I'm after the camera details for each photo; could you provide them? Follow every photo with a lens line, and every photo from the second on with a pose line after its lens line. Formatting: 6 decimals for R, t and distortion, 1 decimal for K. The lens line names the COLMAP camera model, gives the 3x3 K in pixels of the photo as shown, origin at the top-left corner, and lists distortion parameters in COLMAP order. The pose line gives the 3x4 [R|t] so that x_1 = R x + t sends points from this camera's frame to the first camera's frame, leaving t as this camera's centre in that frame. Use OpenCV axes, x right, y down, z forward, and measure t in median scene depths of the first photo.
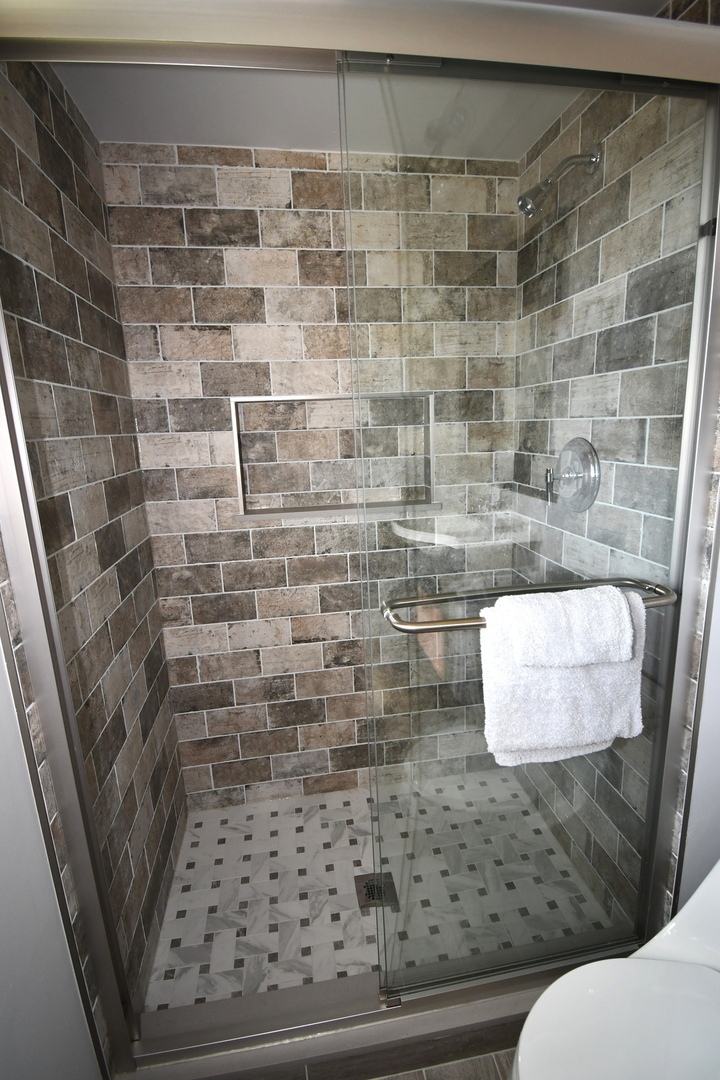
lens RADIAL K [[517.7, 0, 360.1], [0, 517.7, 542.1], [0, 0, 1]] dist [0.004576, -0.001328]
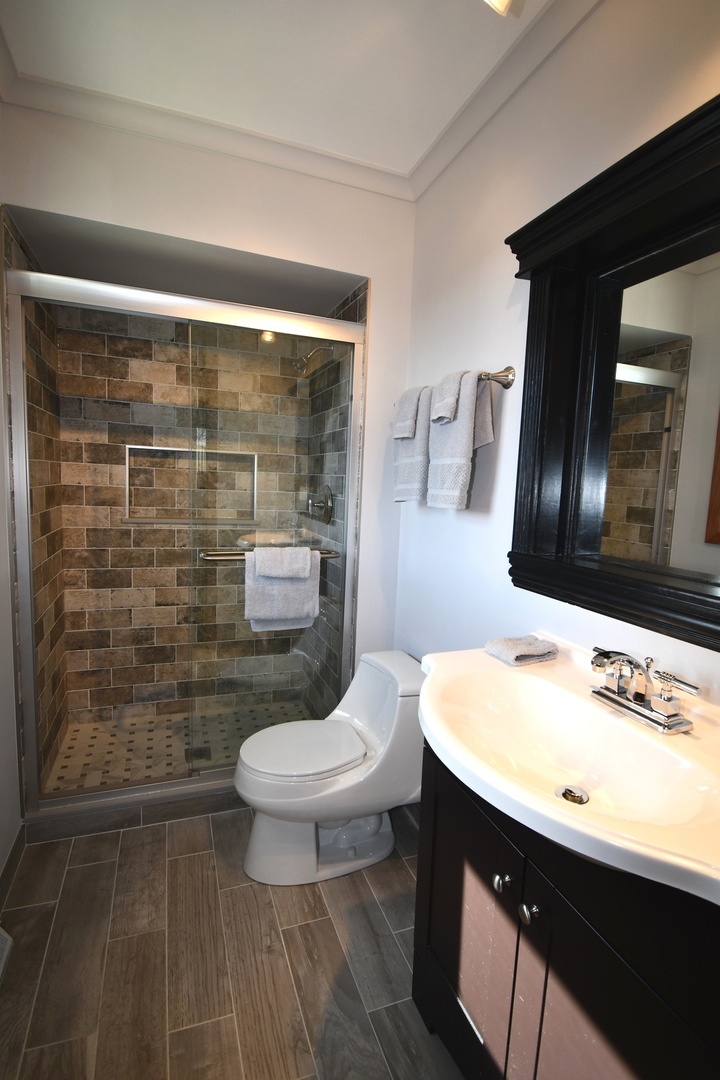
lens RADIAL K [[517.7, 0, 363.4], [0, 517.7, 539.0], [0, 0, 1]] dist [0.004576, -0.001328]
pose [[0.975148, 0.056750, 0.214164, 0.134366], [-0.032721, 0.992928, -0.114124, 0.162760], [-0.219126, 0.104280, 0.970108, -0.662480]]
